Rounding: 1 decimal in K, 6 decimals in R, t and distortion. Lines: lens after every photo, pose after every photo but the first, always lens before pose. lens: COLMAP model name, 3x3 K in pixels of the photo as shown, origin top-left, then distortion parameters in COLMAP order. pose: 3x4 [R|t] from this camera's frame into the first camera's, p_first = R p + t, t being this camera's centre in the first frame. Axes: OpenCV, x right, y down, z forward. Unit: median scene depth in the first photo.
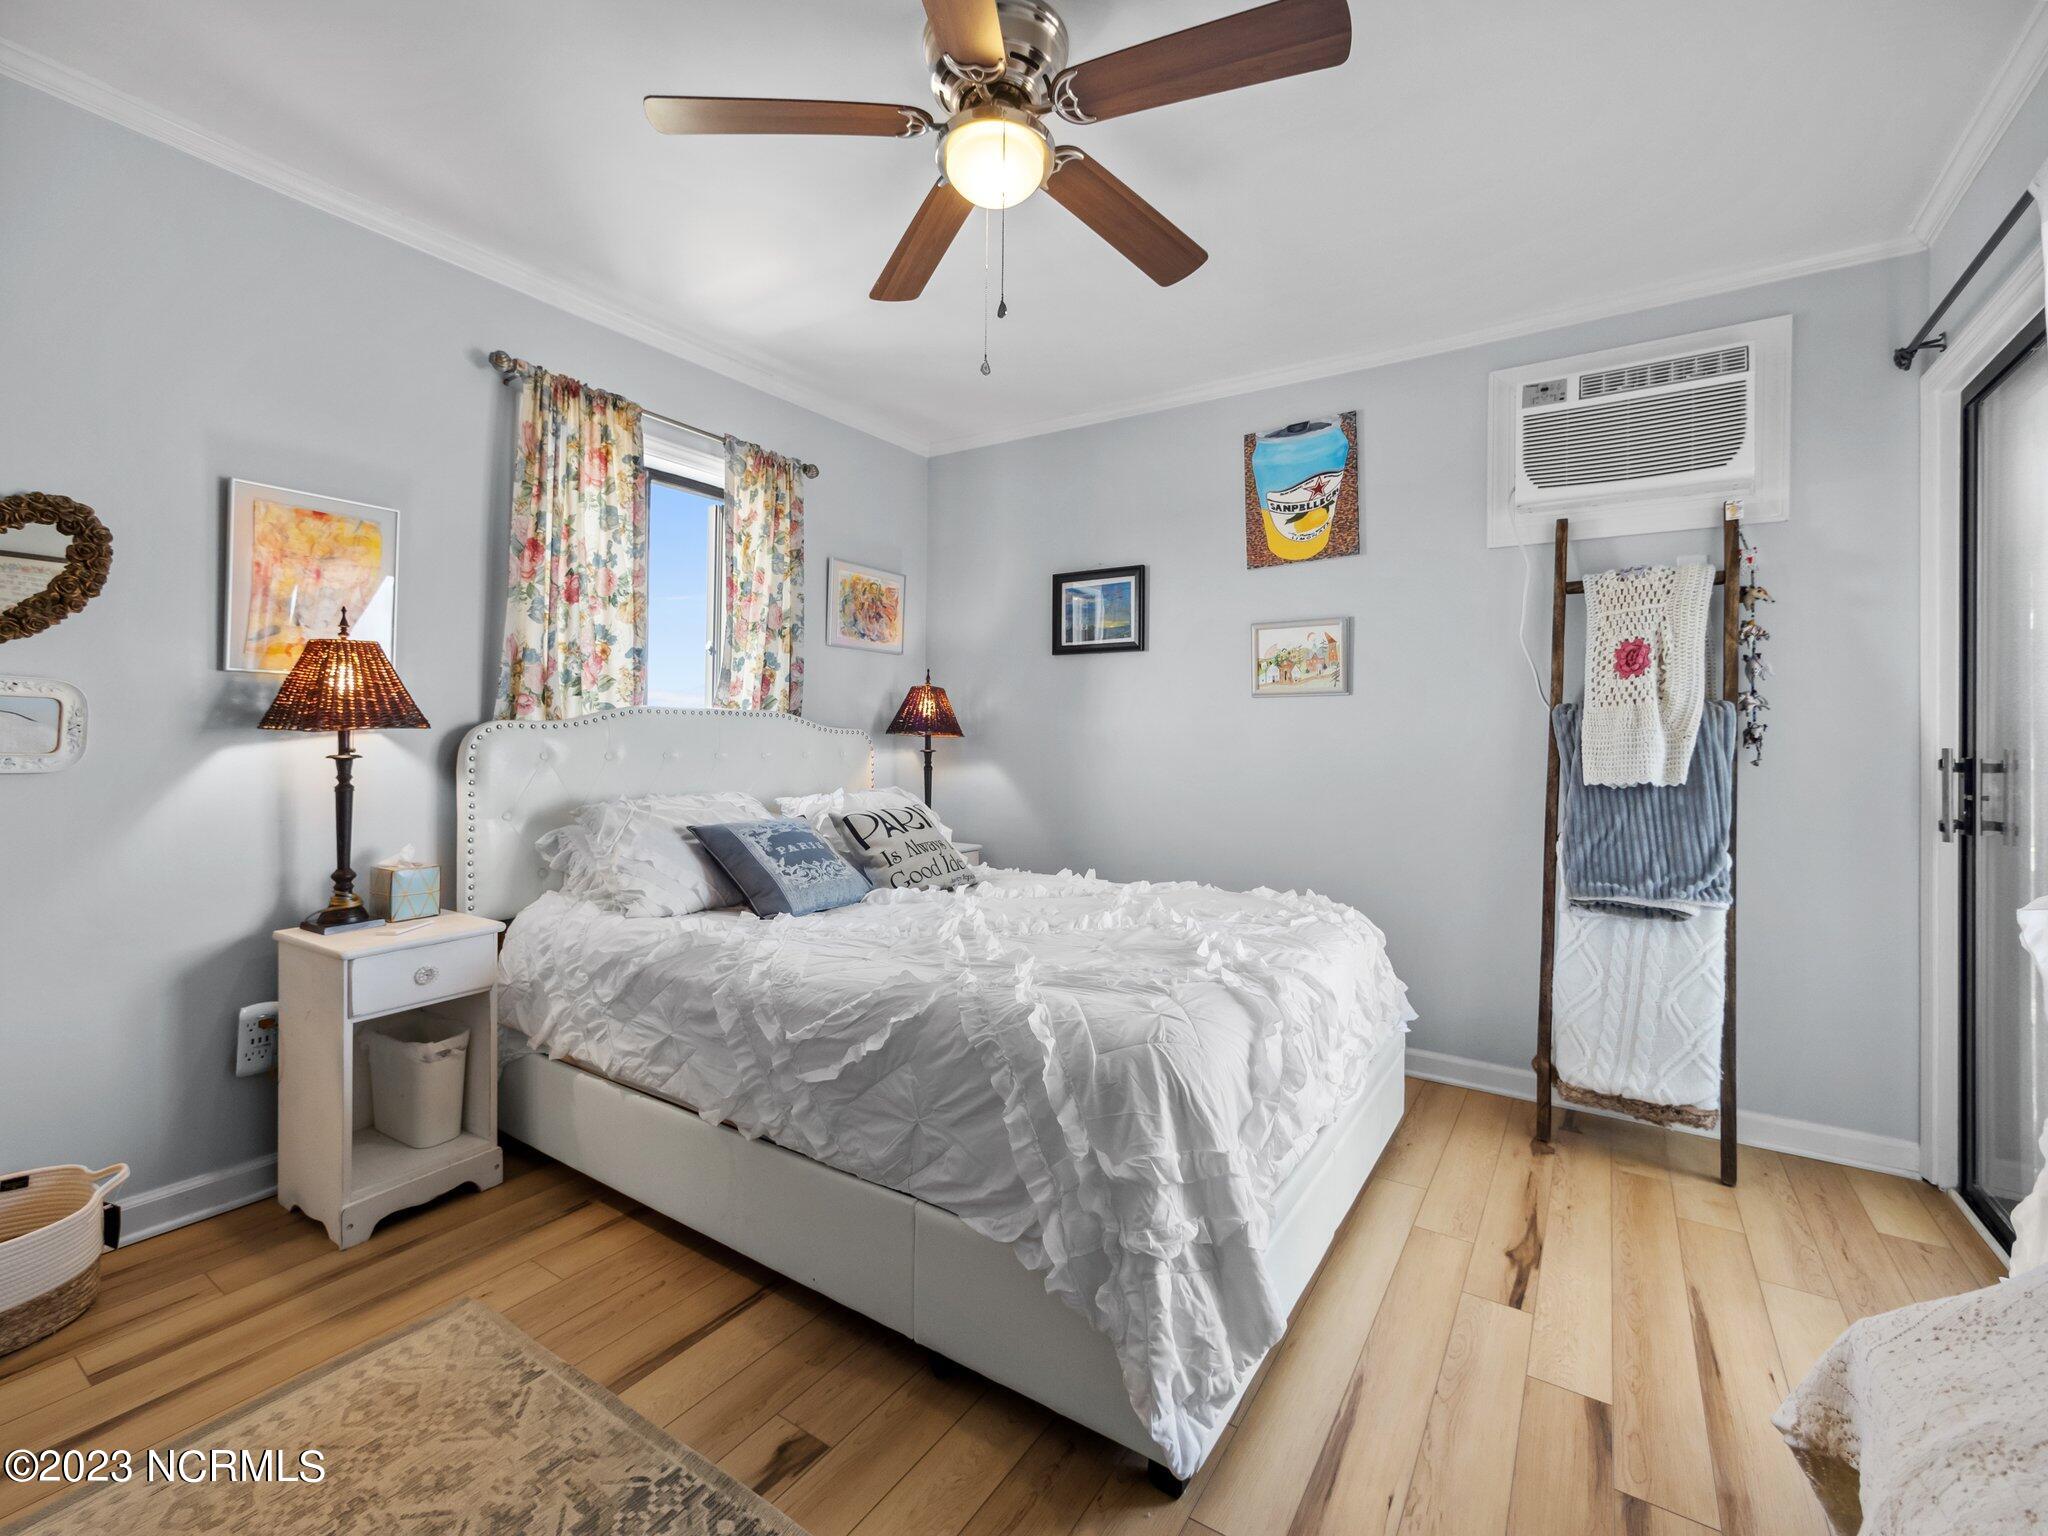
lens RADIAL K [[863.7, 0, 1021.6], [0, 863.7, 735.3], [0, 0, 1]] dist [-0.005133, 0.002397]
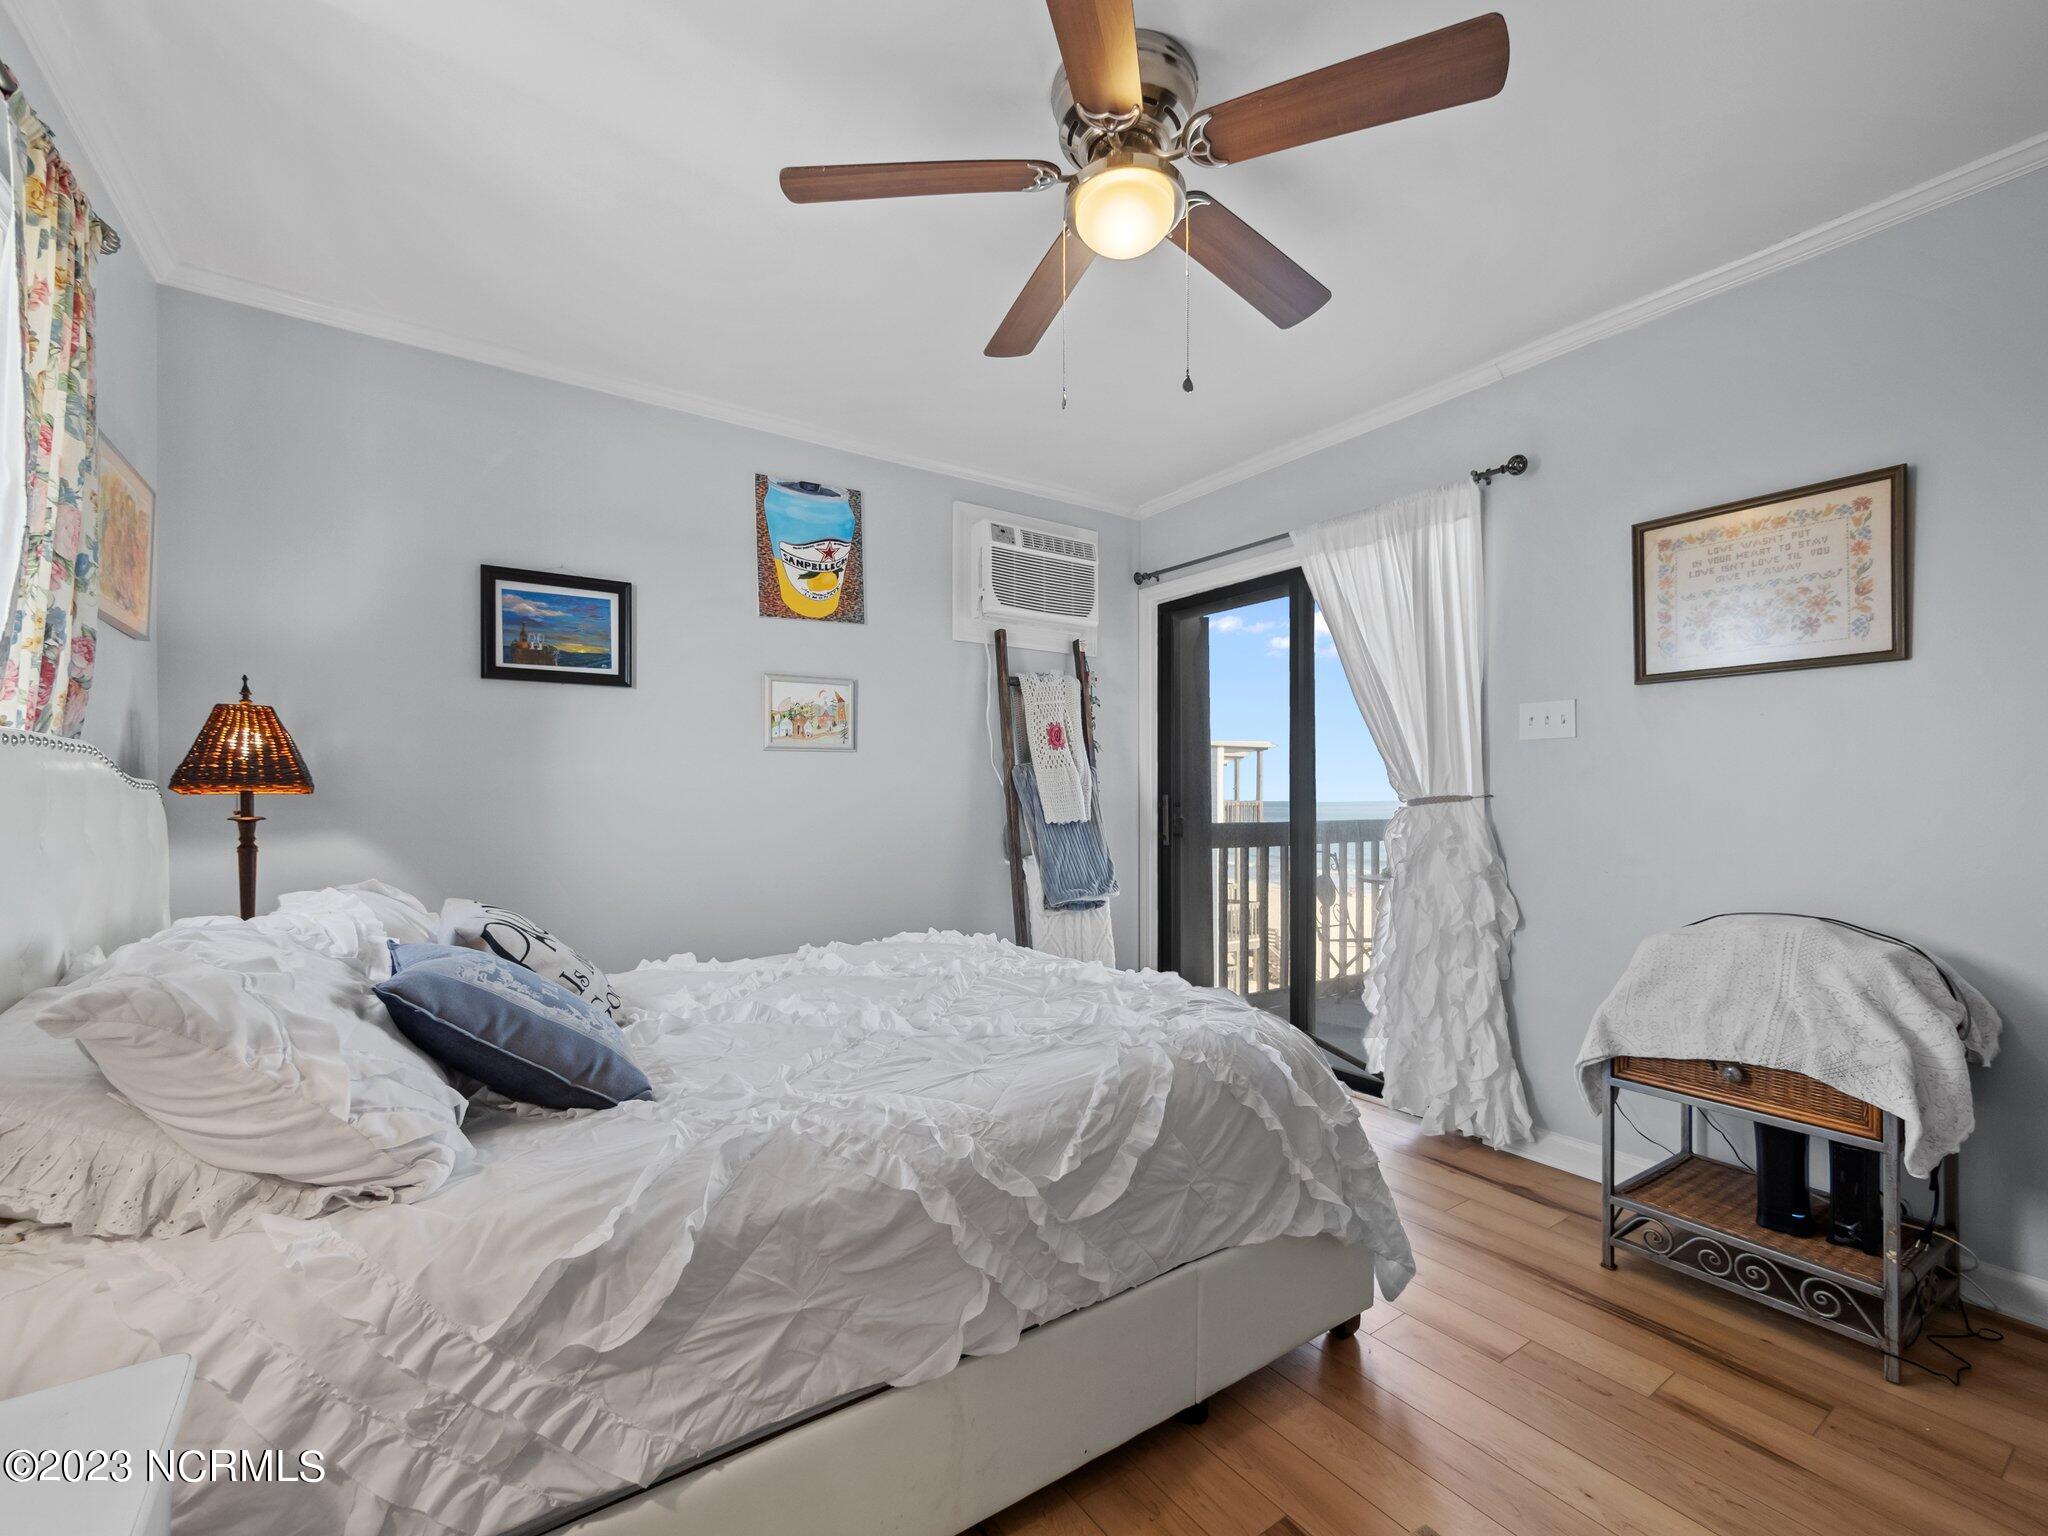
lens RADIAL K [[863.7, 0, 999.2], [0, 863.7, 797.9], [0, 0, 1]] dist [-0.005133, 0.002397]
pose [[0.400726, -0.013086, 0.916105, -0.537128], [0.001580, 0.999906, 0.013592, -0.003252], [-0.916197, -0.003999, 0.400709, 0.392611]]
